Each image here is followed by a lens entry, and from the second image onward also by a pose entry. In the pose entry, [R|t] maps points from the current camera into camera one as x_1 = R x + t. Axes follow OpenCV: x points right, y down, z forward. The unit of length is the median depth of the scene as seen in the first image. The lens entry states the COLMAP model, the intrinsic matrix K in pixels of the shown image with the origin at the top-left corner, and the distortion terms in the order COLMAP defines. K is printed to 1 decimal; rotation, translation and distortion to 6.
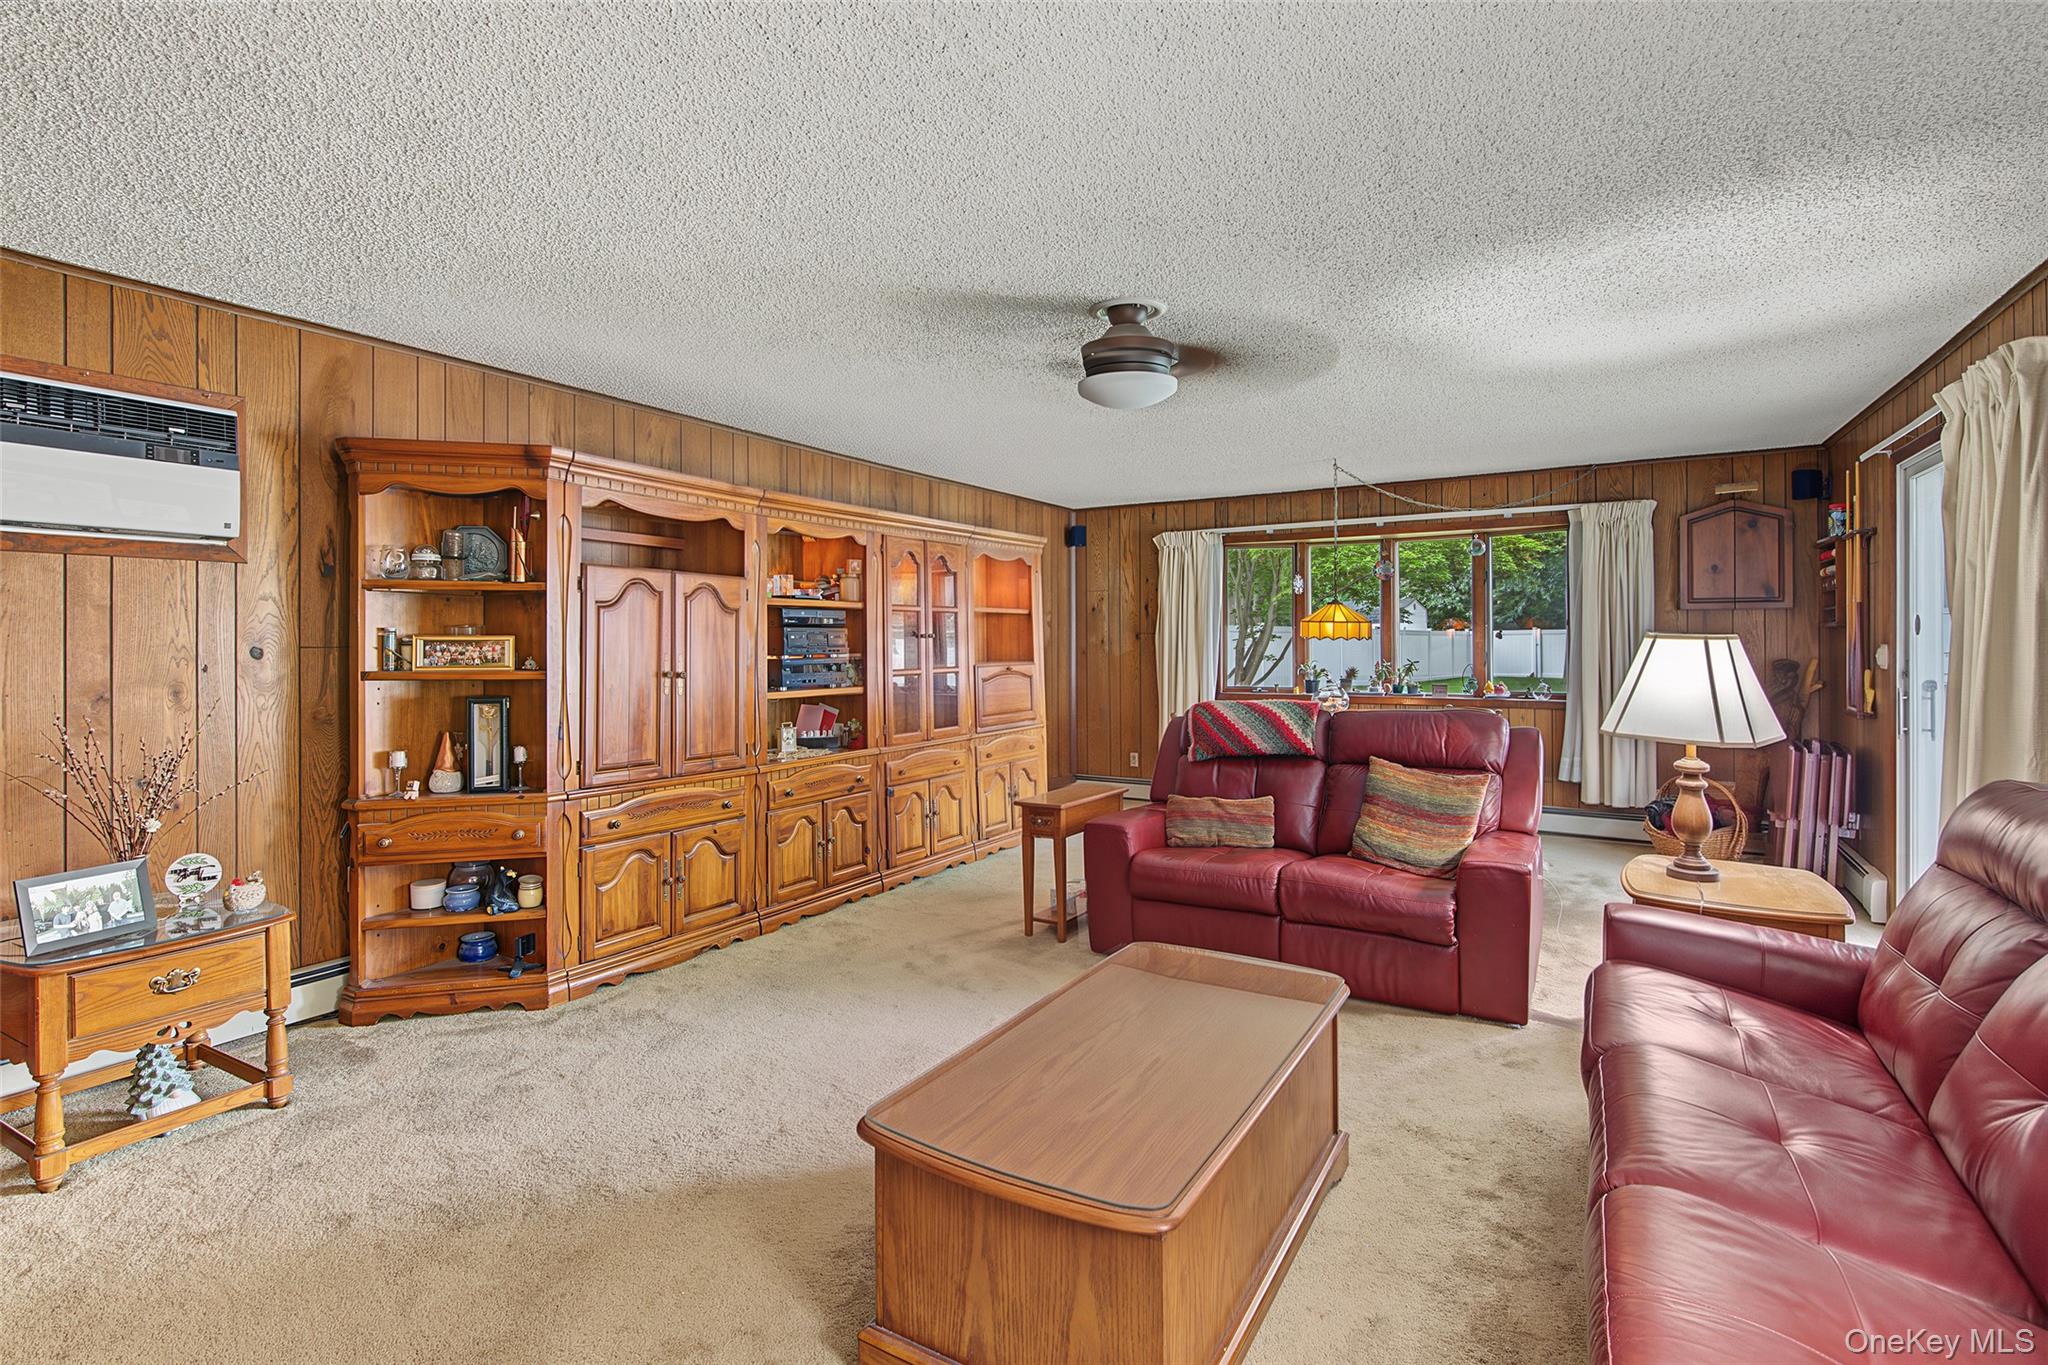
lens RADIAL K [[972.8, 0, 1026.1], [0, 972.8, 641.7], [0, 0, 1]] dist [0.000972, -0.000137]
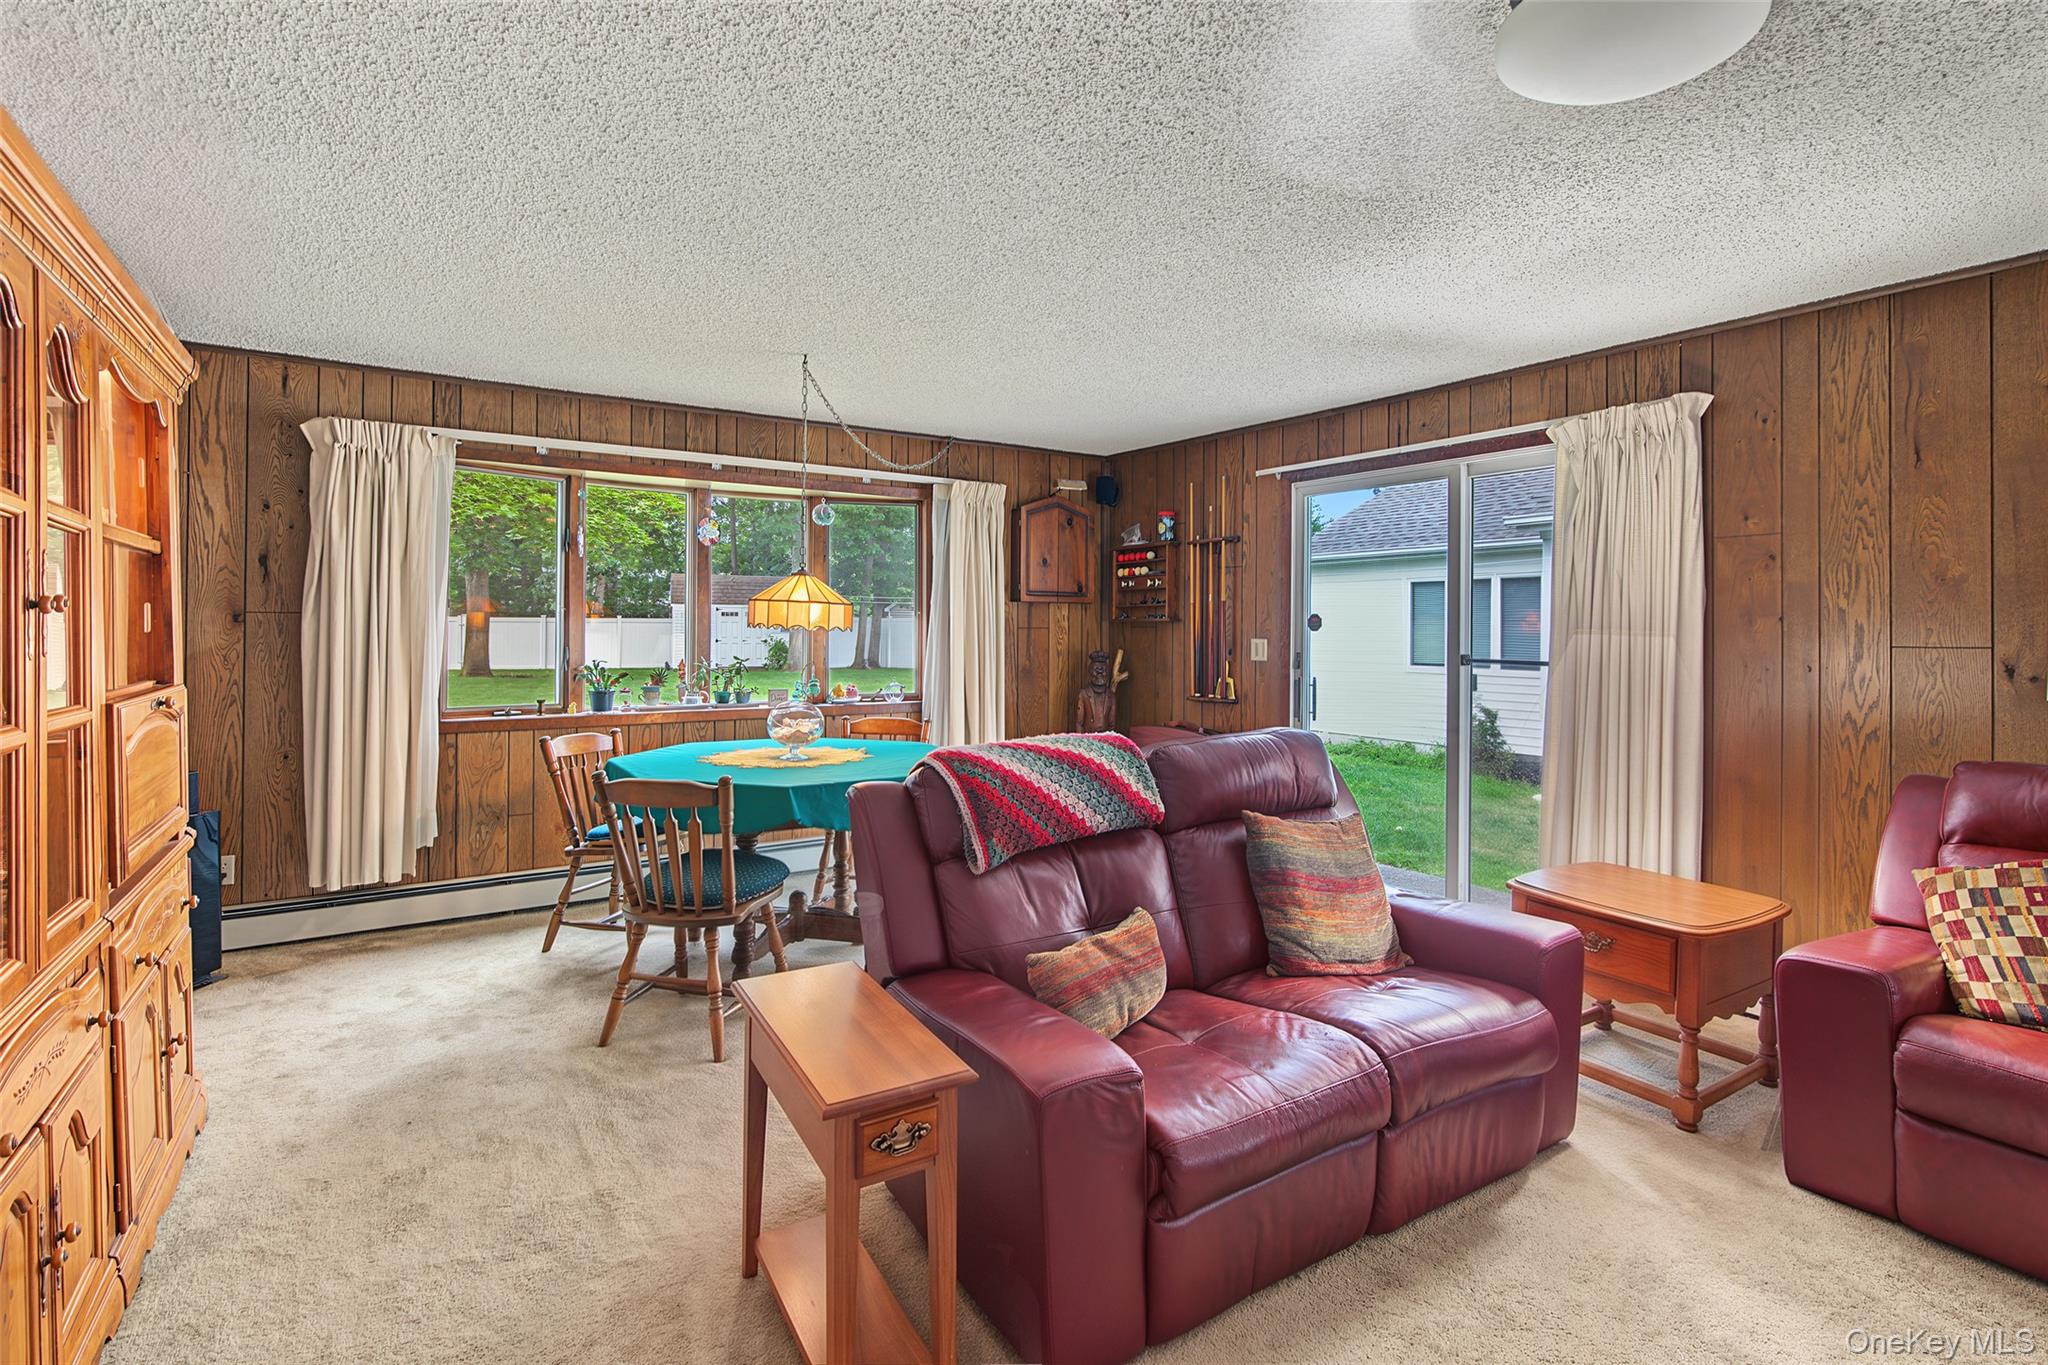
lens RADIAL K [[988.6, 0, 1029.7], [0, 988.6, 620.5], [0, 0, 1]] dist [-0.001313, 0.000072]
pose [[0.435305, 0.015946, 0.900142, -0.201928], [-0.008258, 0.999872, -0.013720, -0.000665], [-0.900245, -0.001461, 0.435381, 0.530060]]
